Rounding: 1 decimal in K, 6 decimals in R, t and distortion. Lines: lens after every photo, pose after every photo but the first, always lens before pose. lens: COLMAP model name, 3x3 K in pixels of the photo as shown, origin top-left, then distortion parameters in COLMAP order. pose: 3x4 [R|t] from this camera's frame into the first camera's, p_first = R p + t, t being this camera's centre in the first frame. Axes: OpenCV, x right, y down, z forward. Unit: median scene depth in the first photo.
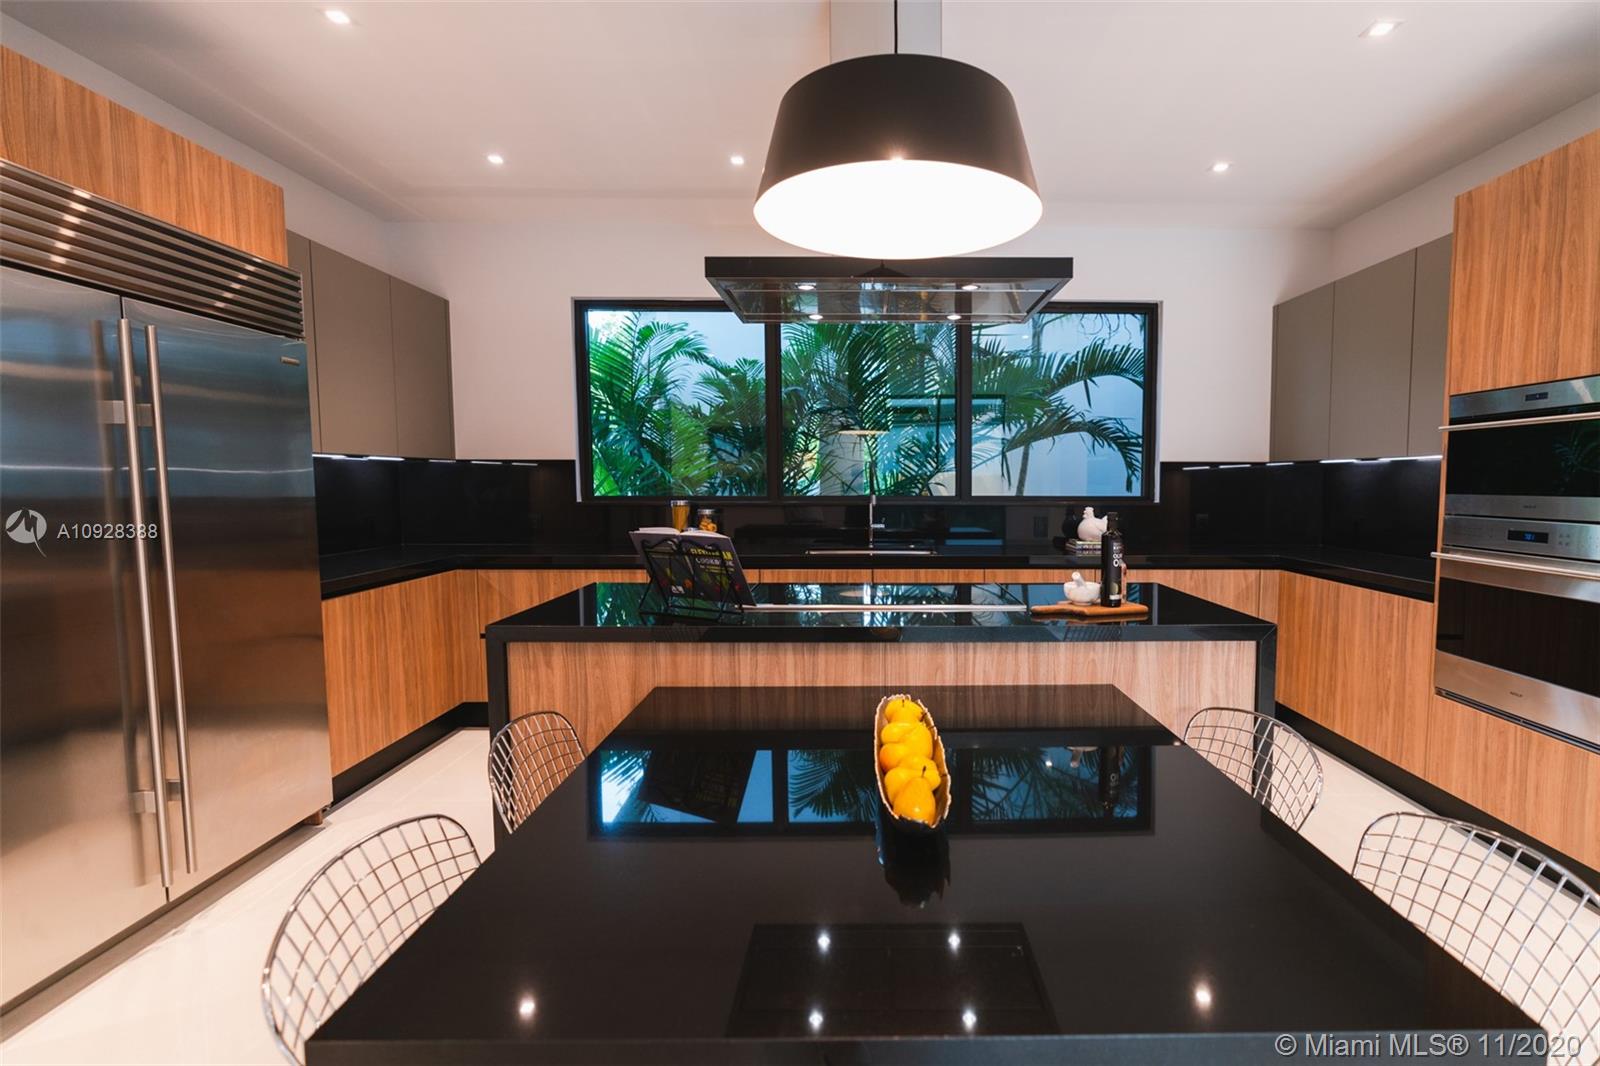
lens RADIAL K [[740.5, 0, 807.7], [0, 740.5, 536.6], [0, 0, 1]] dist [-0.001662, 0.000035]
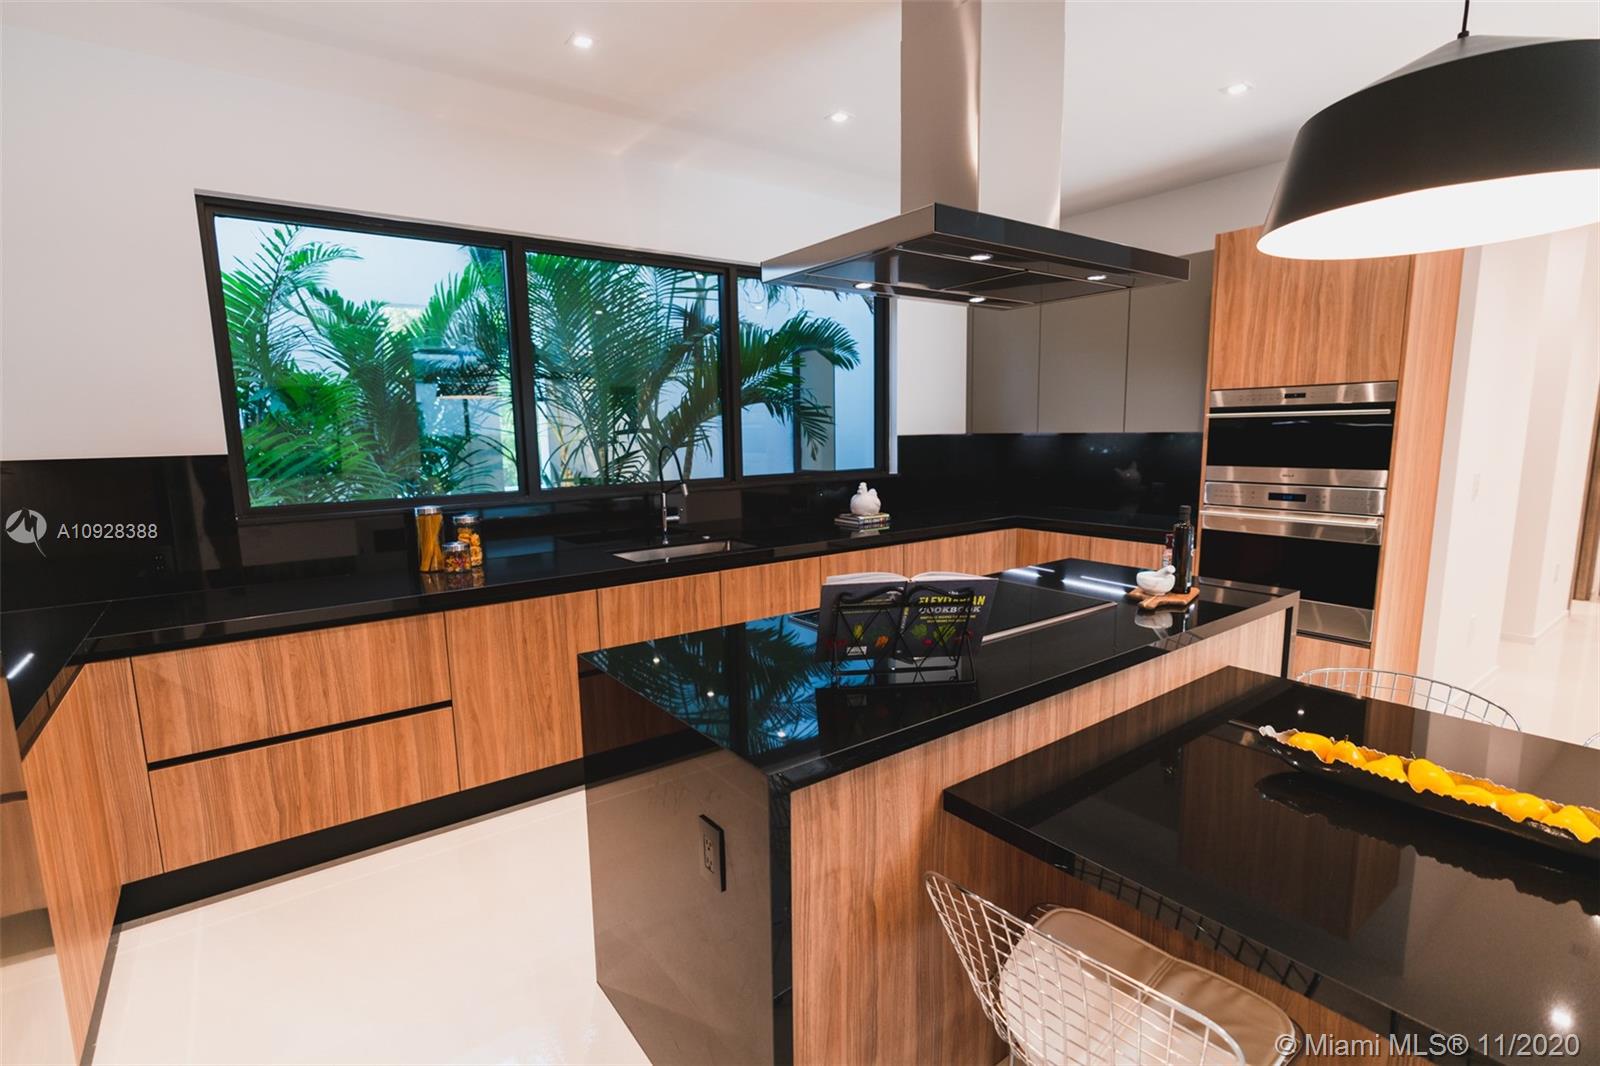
lens RADIAL K [[756.0, 0, 792.5], [0, 756.0, 547.5], [0, 0, 1]] dist [-0.002893, -0.000008]
pose [[0.812934, -0.108583, 0.572144, -0.586411], [0.070030, 0.993561, 0.089058, -0.095359], [-0.578130, -0.032331, 0.815304, 0.371129]]
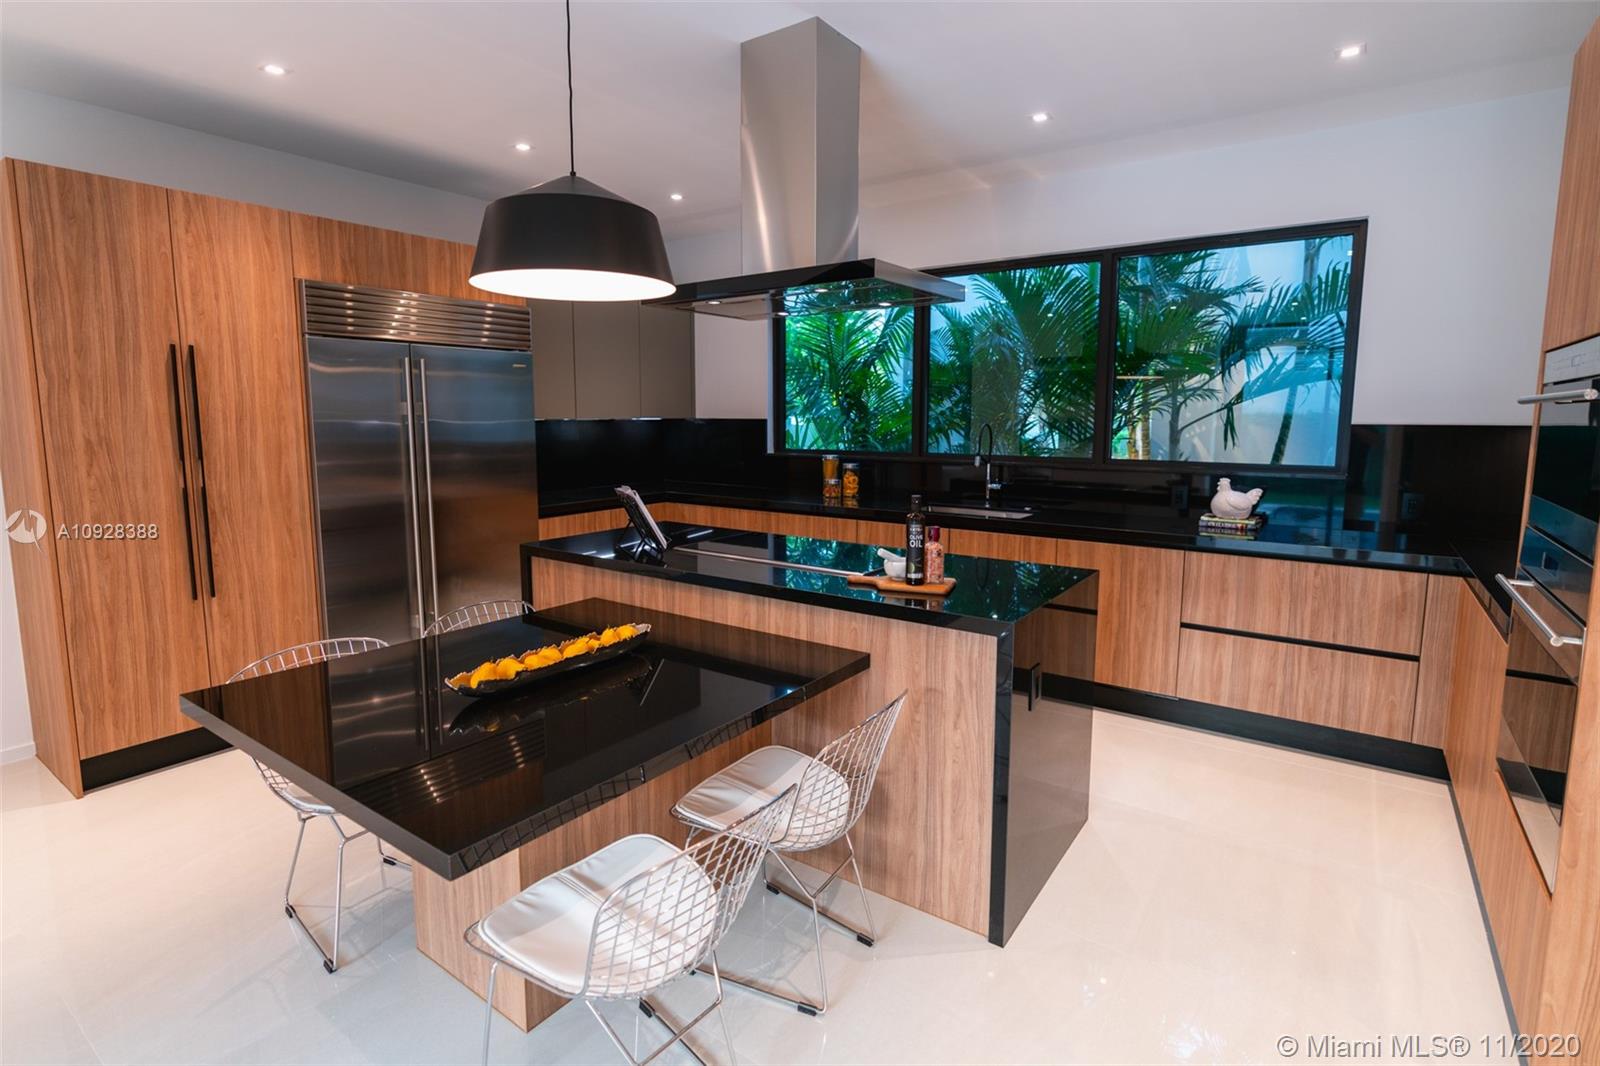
lens RADIAL K [[755.1, 0, 829.0], [0, 755.1, 496.7], [0, 0, 1]] dist [0.001481, 0.000170]
pose [[0.821884, 0.063565, -0.566097, 0.951724], [-0.041875, 0.997808, 0.051245, -0.084688], [0.568113, -0.018412, 0.822744, 0.047194]]
